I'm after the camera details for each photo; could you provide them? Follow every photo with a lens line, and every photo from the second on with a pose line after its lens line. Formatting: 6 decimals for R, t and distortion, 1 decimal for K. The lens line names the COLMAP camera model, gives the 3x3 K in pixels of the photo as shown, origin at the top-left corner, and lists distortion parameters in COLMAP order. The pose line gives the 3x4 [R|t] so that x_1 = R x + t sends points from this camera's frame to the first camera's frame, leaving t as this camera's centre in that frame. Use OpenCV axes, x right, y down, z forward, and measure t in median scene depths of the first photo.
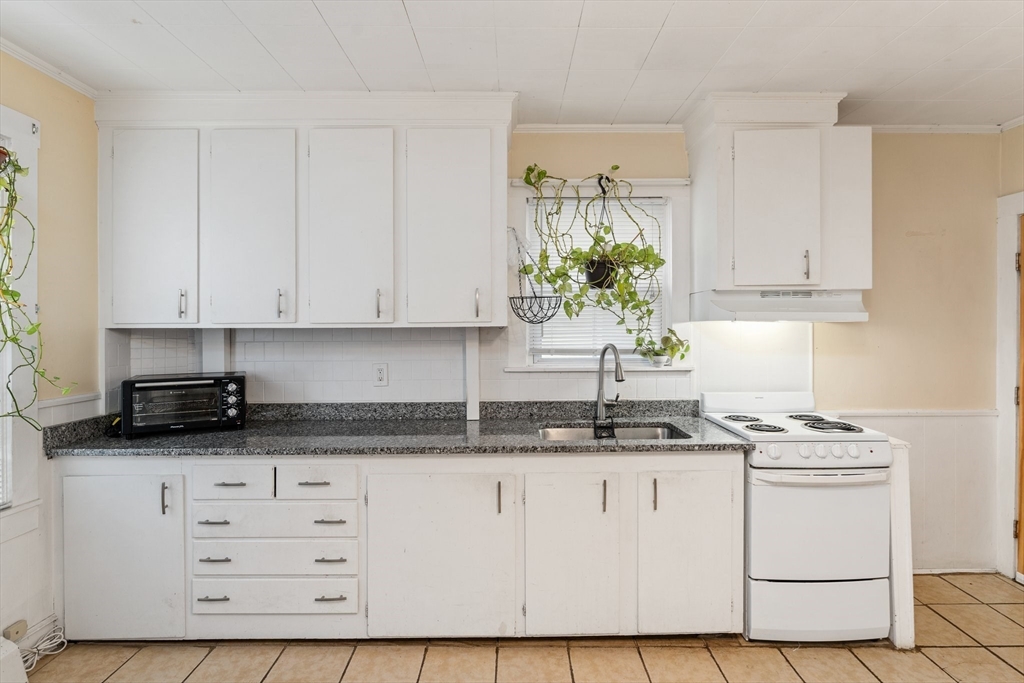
lens RADIAL K [[500.1, 0, 529.0], [0, 500.1, 331.7], [0, 0, 1]] dist [-0.002931, -0.000829]
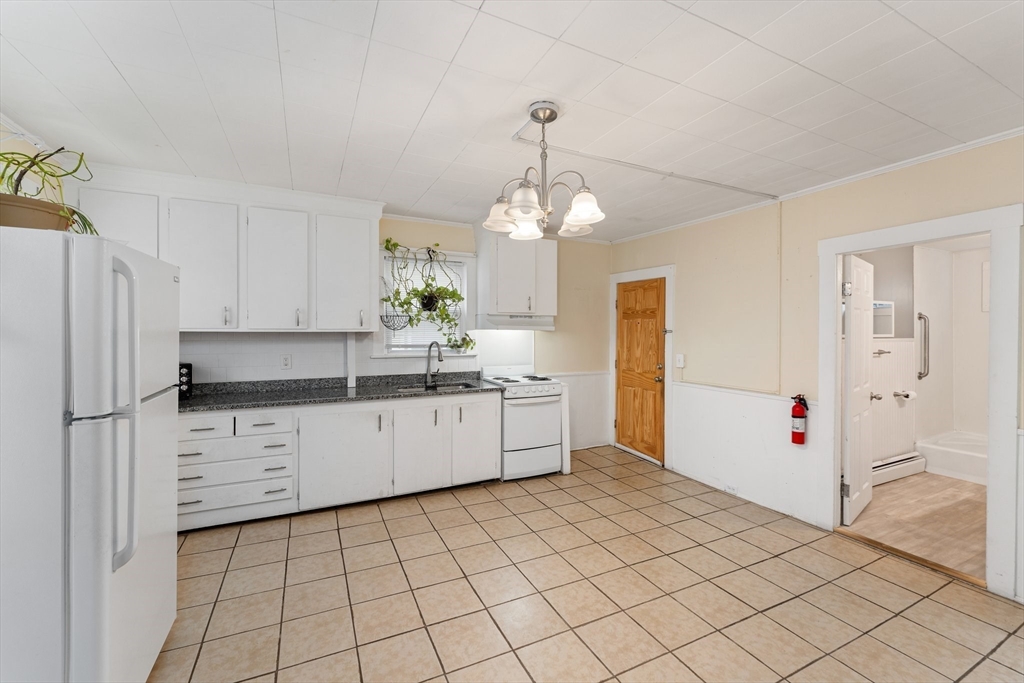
lens RADIAL K [[414.7, 0, 537.0], [0, 414.7, 339.2], [0, 0, 1]] dist [-0.001373, 0.000415]
pose [[0.889349, -0.001278, 0.457226, -0.205981], [-0.003697, 0.999943, 0.009987, -0.000446], [-0.457213, -0.010572, 0.889294, -0.543862]]
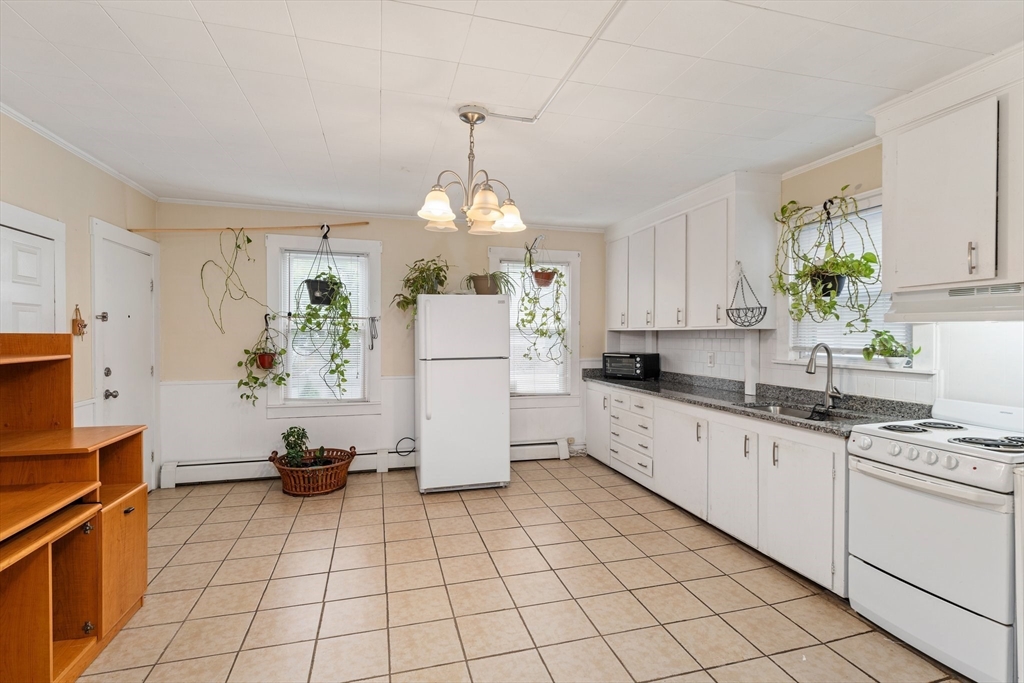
lens RADIAL K [[500.1, 0, 503.6], [0, 500.1, 340.8], [0, 0, 1]] dist [-0.002931, -0.000829]
pose [[0.240820, 0.019559, -0.970373, 1.162449], [-0.006287, 0.999807, 0.018592, 0.001362], [0.970549, 0.001624, 0.240897, -0.022506]]
